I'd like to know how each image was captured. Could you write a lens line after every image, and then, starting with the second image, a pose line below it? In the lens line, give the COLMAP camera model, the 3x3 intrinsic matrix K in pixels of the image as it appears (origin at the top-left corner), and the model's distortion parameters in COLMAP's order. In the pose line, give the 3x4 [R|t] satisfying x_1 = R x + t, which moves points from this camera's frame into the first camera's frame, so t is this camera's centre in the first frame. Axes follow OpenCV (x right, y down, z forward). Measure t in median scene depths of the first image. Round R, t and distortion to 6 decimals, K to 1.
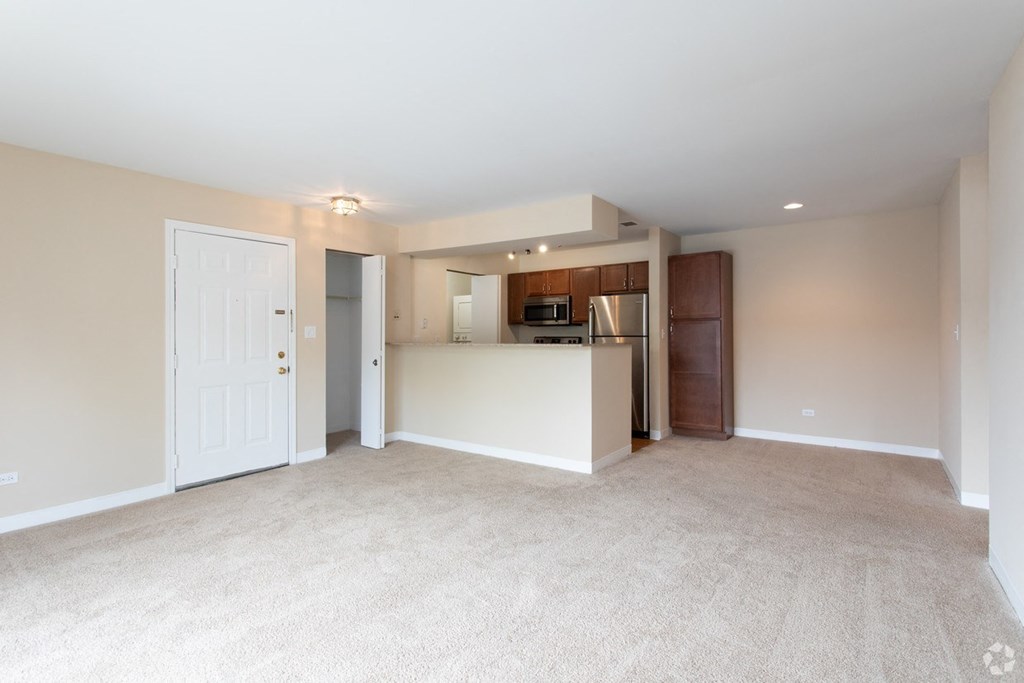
lens RADIAL K [[479.2, 0, 512.7], [0, 479.2, 334.8], [0, 0, 1]] dist [0.001806, 0.000294]
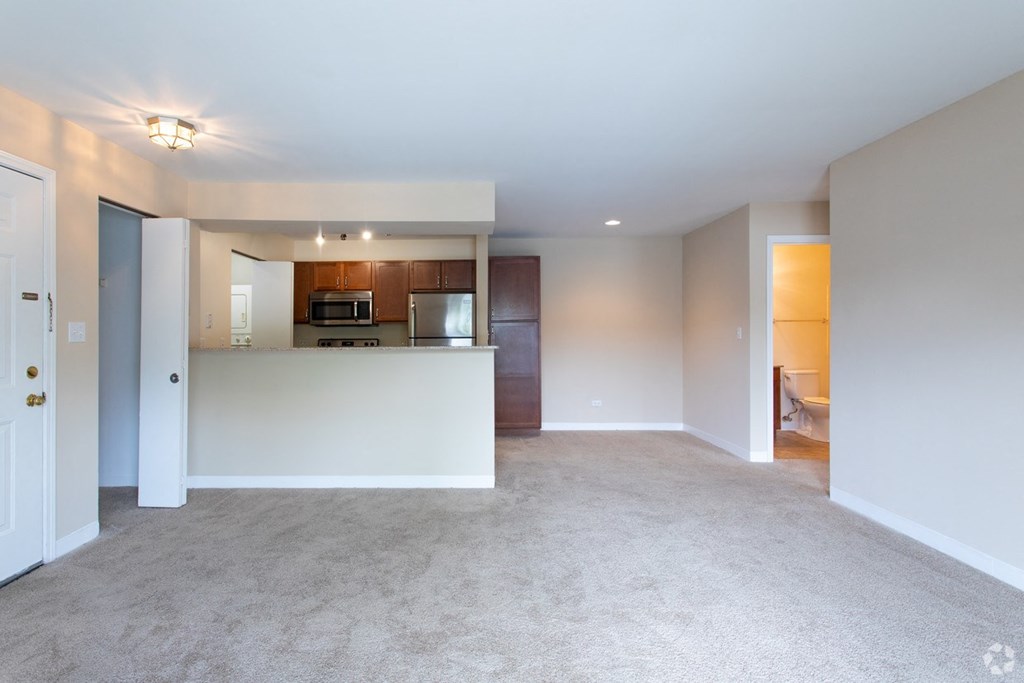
lens RADIAL K [[496.6, 0, 465.4], [0, 496.6, 335.3], [0, 0, 1]] dist [0.003684, 0.000688]
pose [[0.828072, -0.001262, 0.560620, -0.309522], [0.003472, 0.999990, -0.002877, 0.001377], [-0.560611, 0.004329, 0.828068, 0.181971]]
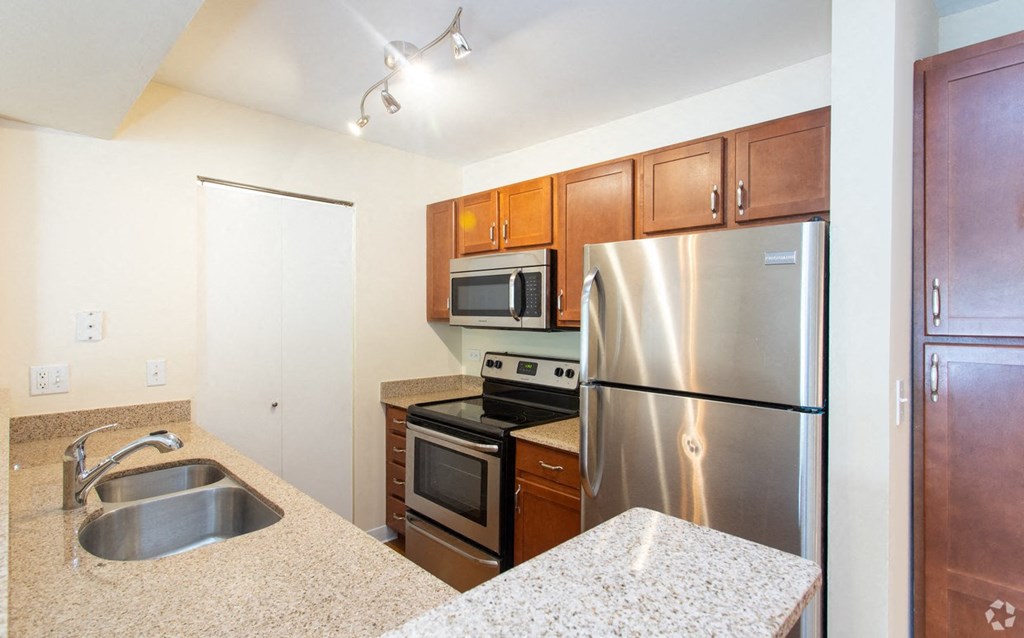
lens RADIAL K [[497.7, 0, 498.1], [0, 497.7, 301.3], [0, 0, 1]] dist [-0.000189, 0.000013]
pose [[0.987305, 0.011438, -0.158421, 0.171493], [-0.015316, 0.999612, -0.023276, -0.041124], [0.158093, 0.025407, 0.987097, 0.767237]]
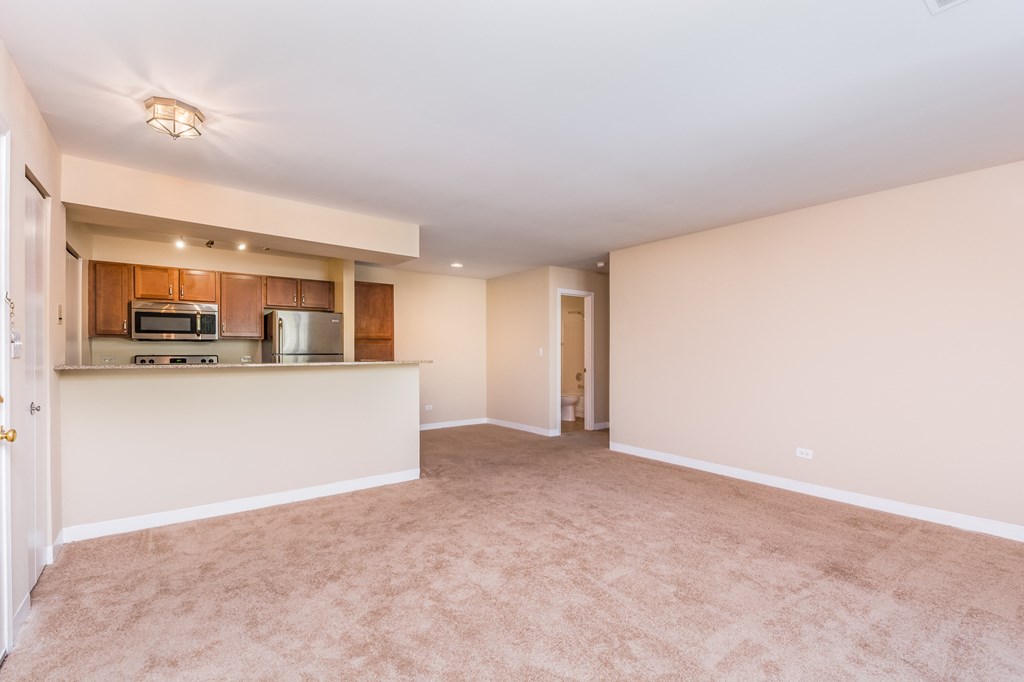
lens RADIAL K [[449.6, 0, 500.6], [0, 449.6, 355.2], [0, 0, 1]] dist [-0.002533, -0.000463]
pose [[0.313613, -0.003009, 0.949546, -0.564682], [0.000648, 0.999995, 0.002955, 0.002895], [-0.949551, -0.000311, 0.313613, 0.369394]]
